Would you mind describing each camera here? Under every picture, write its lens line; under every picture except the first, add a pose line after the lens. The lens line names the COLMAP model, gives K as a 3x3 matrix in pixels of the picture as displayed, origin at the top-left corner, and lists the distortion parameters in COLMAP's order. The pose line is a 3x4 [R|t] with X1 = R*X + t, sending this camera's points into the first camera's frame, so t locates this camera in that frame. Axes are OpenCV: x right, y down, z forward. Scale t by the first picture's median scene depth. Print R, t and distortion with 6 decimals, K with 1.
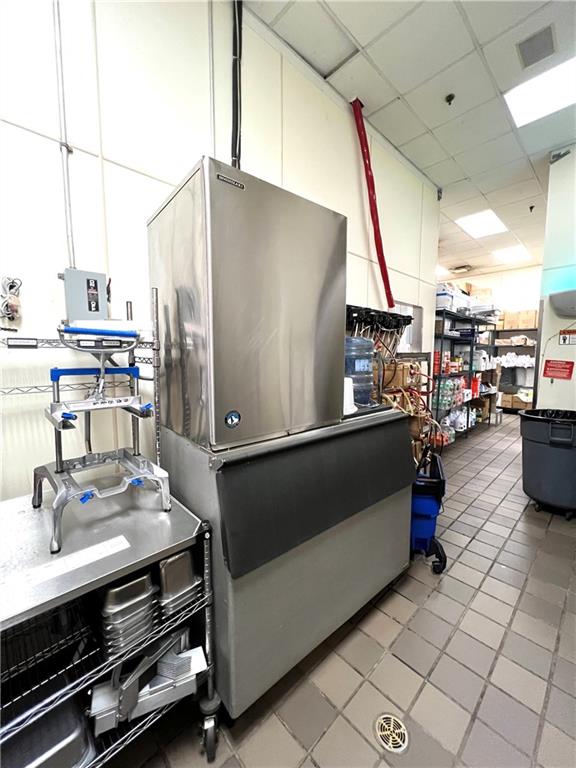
lens RADIAL K [[304.8, 0, 289.4], [0, 304.8, 385.2], [0, 0, 1]] dist [-0.001784, -0.000099]
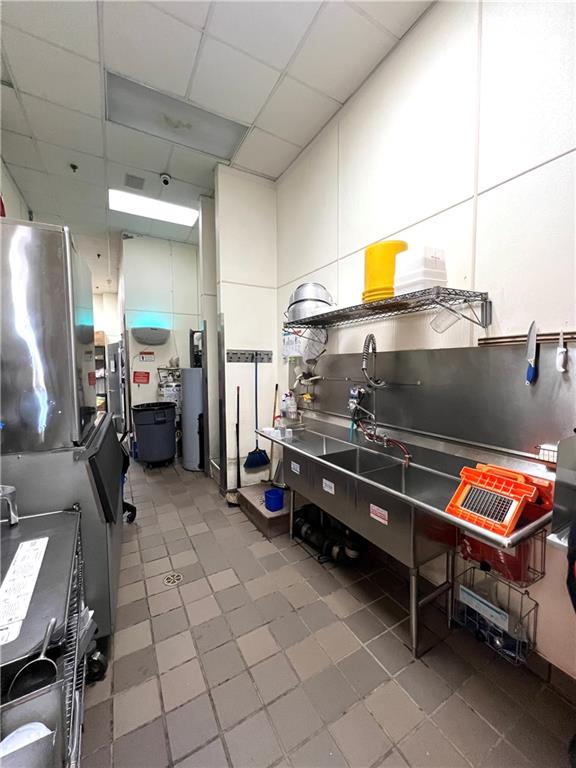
lens RADIAL K [[304.8, 0, 289.3], [0, 304.8, 385.2], [0, 0, 1]] dist [-0.001784, -0.000099]
pose [[0.232898, -0.062146, 0.970513, -0.427370], [0.099038, 0.994283, 0.039901, -0.001311], [-0.967445, 0.086825, 0.237722, -0.070190]]
